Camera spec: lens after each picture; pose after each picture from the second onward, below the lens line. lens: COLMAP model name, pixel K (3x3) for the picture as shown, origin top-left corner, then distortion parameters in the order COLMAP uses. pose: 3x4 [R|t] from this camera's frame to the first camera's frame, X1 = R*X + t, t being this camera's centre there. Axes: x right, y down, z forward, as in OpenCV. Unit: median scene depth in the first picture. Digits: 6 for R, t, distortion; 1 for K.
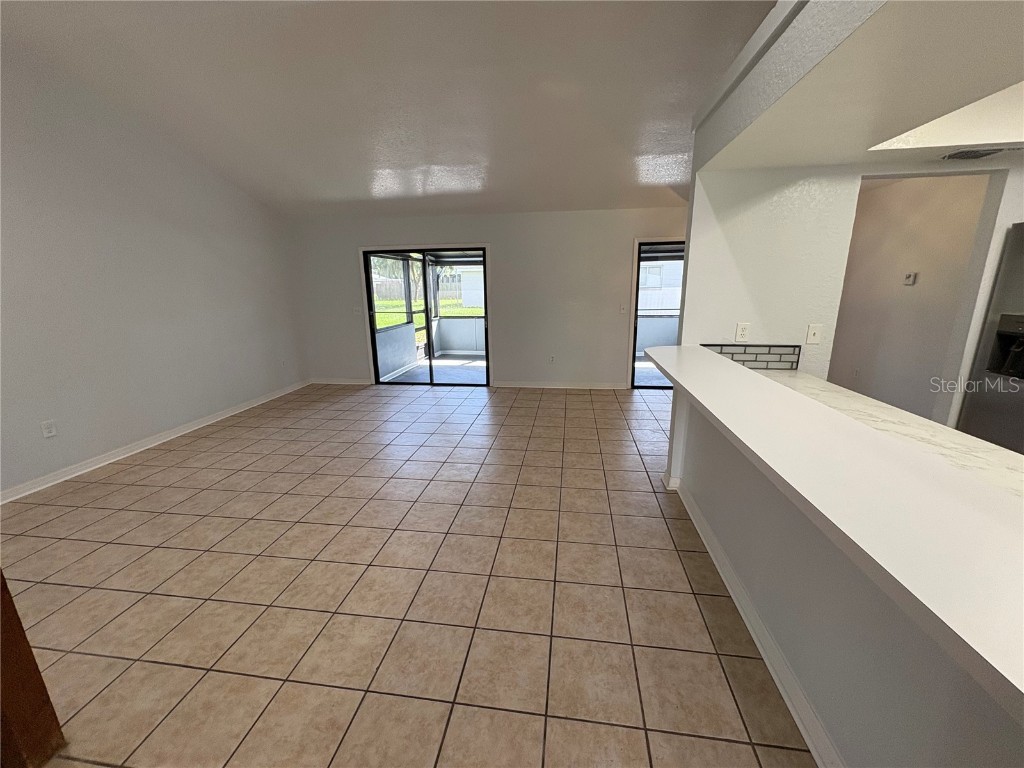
lens RADIAL K [[409.0, 0, 511.7], [0, 409.0, 385.7], [0, 0, 1]] dist [-0.000228, 0.000284]
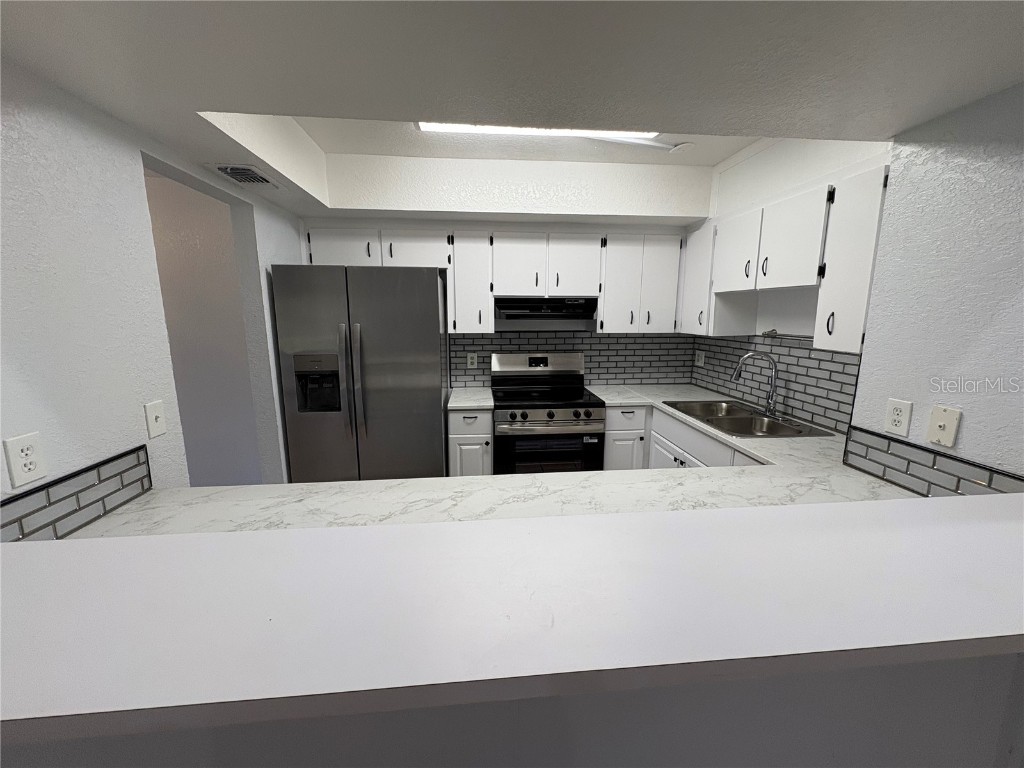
lens RADIAL K [[409.0, 0, 510.9], [0, 409.0, 379.4], [0, 0, 1]] dist [-0.000228, 0.000284]
pose [[-0.235494, -0.148129, 0.960521, 0.097089], [0.235266, 0.950233, 0.204224, -0.173972], [-0.942970, 0.274072, -0.188924, 0.624432]]
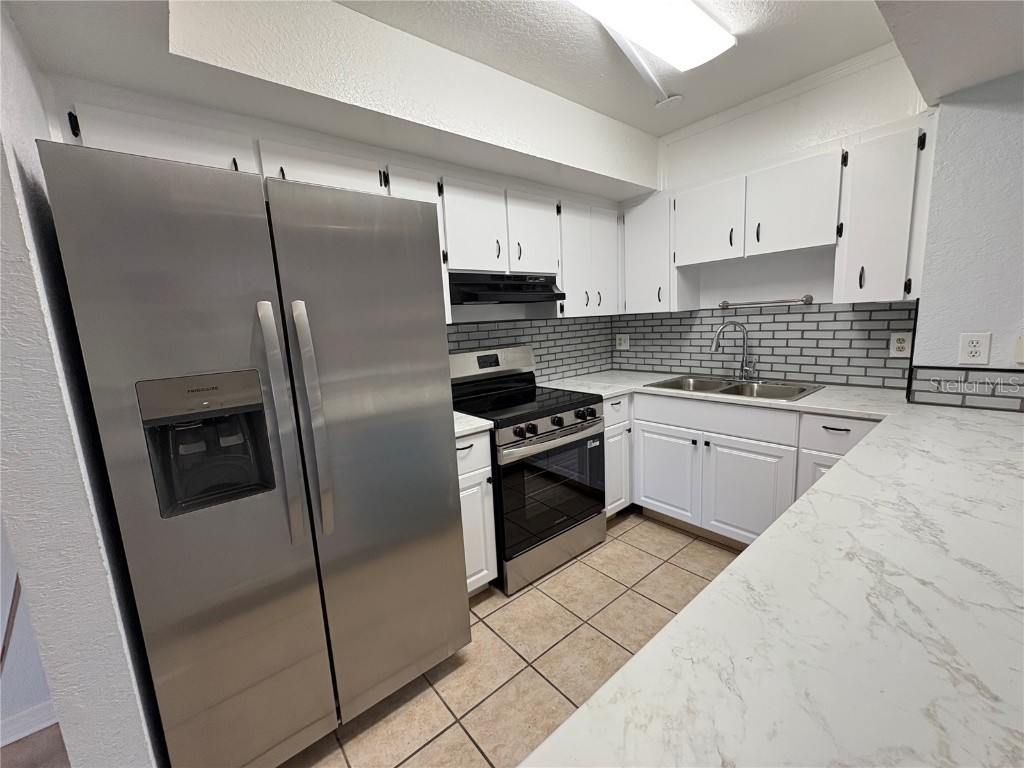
lens RADIAL K [[409.0, 0, 509.5], [0, 409.0, 381.3], [0, 0, 1]] dist [-0.000228, 0.000284]
pose [[-0.736704, -0.047506, 0.674545, 0.588455], [0.223261, 0.924504, 0.308944, -0.191491], [-0.638296, 0.378200, -0.670480, 0.917956]]
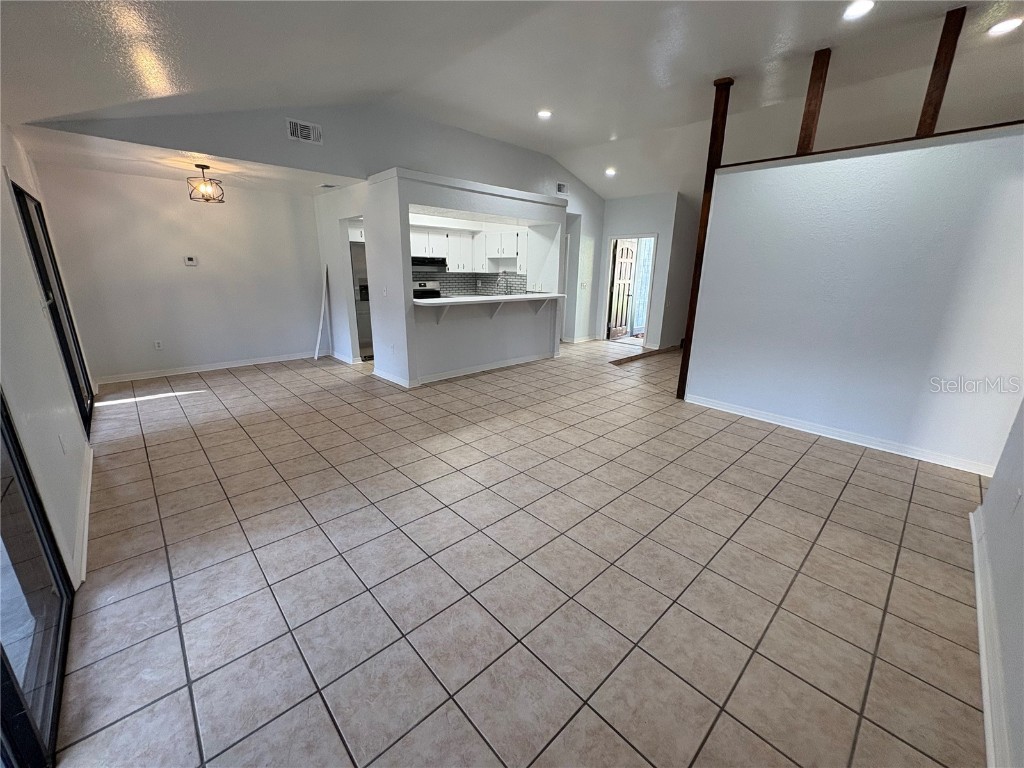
lens RADIAL K [[409.0, 0, 512.0], [0, 409.0, 380.4], [0, 0, 1]] dist [-0.000228, 0.000284]
pose [[-0.784225, -0.163590, 0.598523, -1.061216], [0.144445, 0.889982, 0.432514, -0.511774], [-0.603429, 0.425642, -0.674316, 2.143993]]
